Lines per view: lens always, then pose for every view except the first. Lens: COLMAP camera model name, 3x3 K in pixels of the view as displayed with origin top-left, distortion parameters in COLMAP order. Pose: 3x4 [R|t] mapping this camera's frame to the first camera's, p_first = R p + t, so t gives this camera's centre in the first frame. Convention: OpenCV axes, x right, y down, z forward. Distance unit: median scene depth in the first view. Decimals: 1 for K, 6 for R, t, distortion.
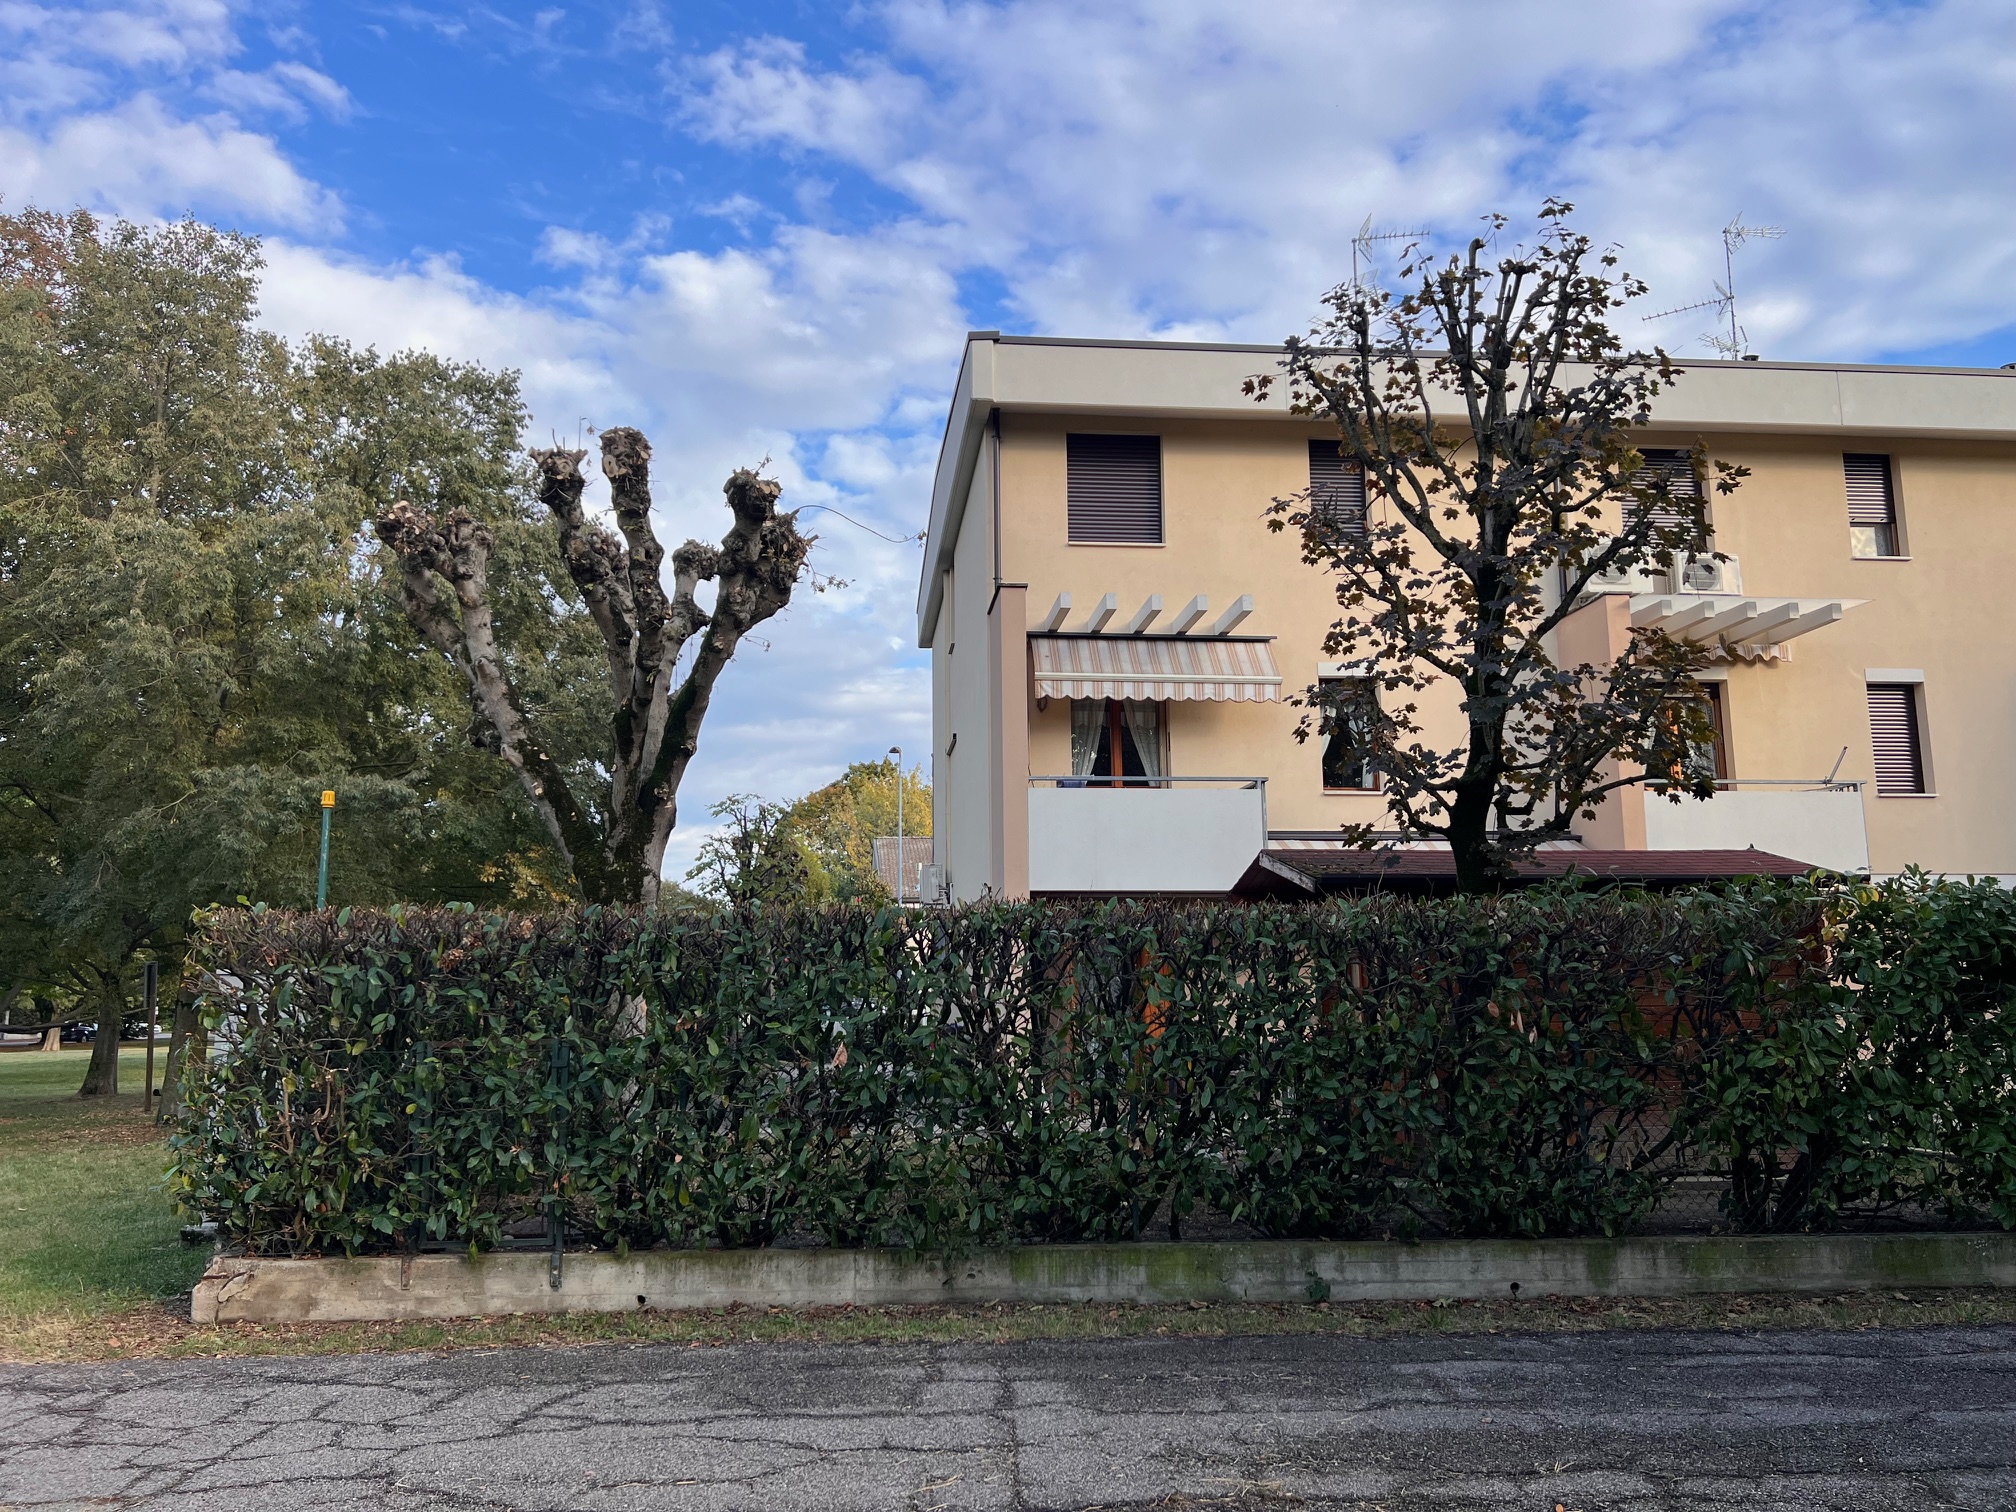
lens RADIAL K [[1523.8, 0, 1004.7], [0, 1523.8, 758.6], [0, 0, 1]] dist [0.057557, -0.070143]
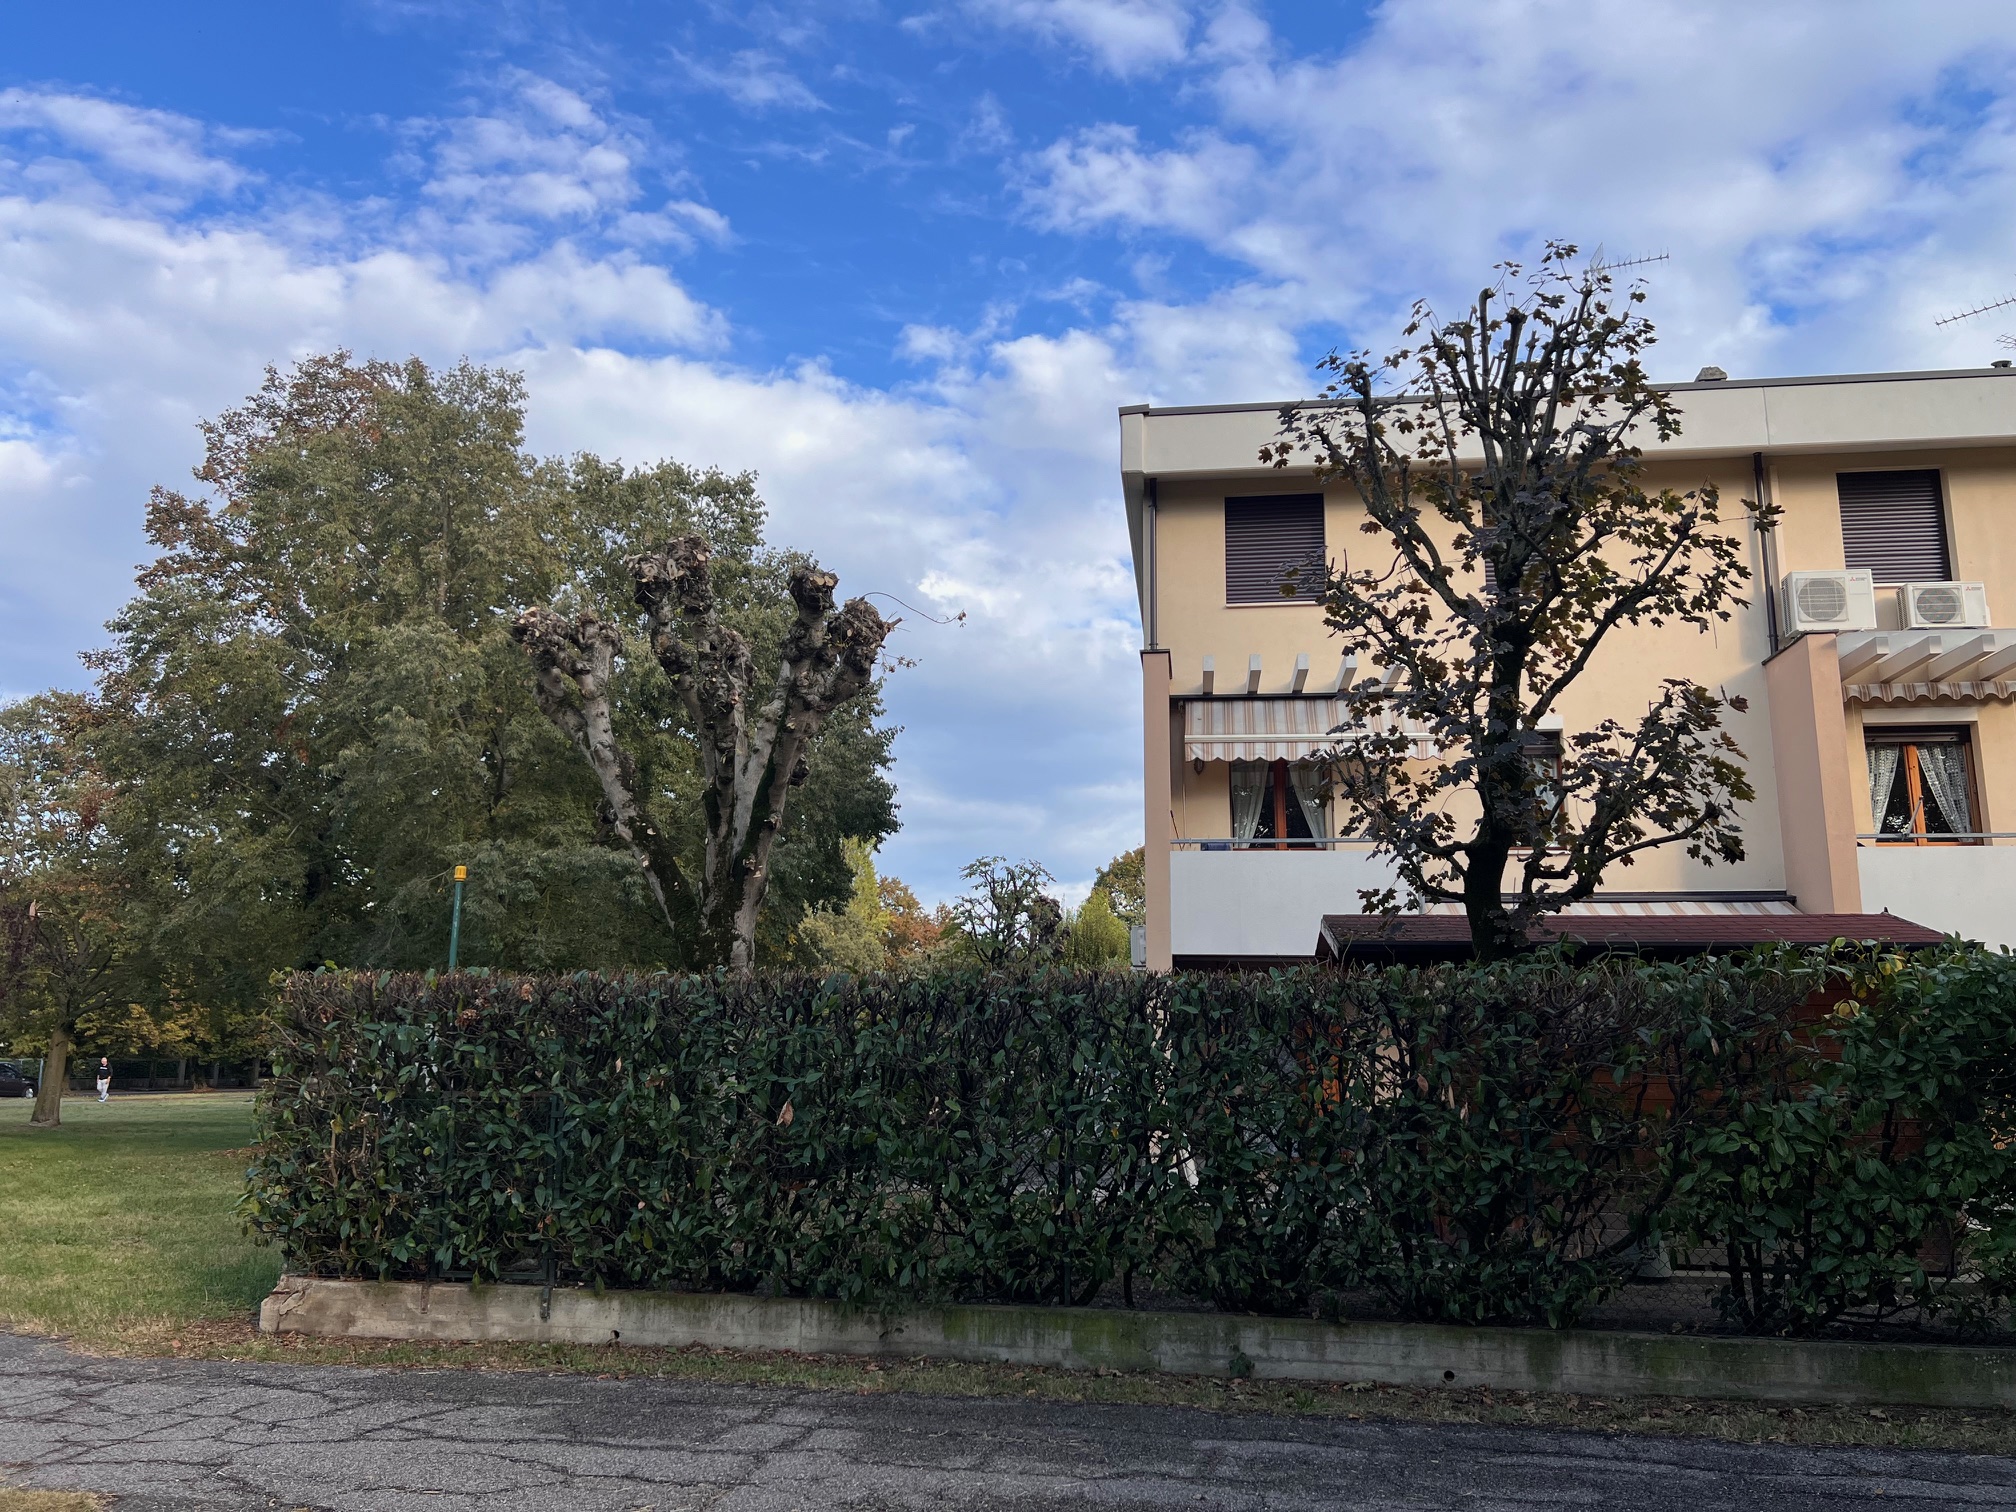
lens RADIAL K [[1507.9, 0, 1011.7], [0, 1507.9, 760.4], [0, 0, 1]] dist [0.053676, -0.060380]
pose [[0.973183, -0.026397, -0.228512, 0.222682], [0.017941, 0.999078, -0.039004, -0.005997], [0.229331, 0.033858, 0.972759, 0.000218]]
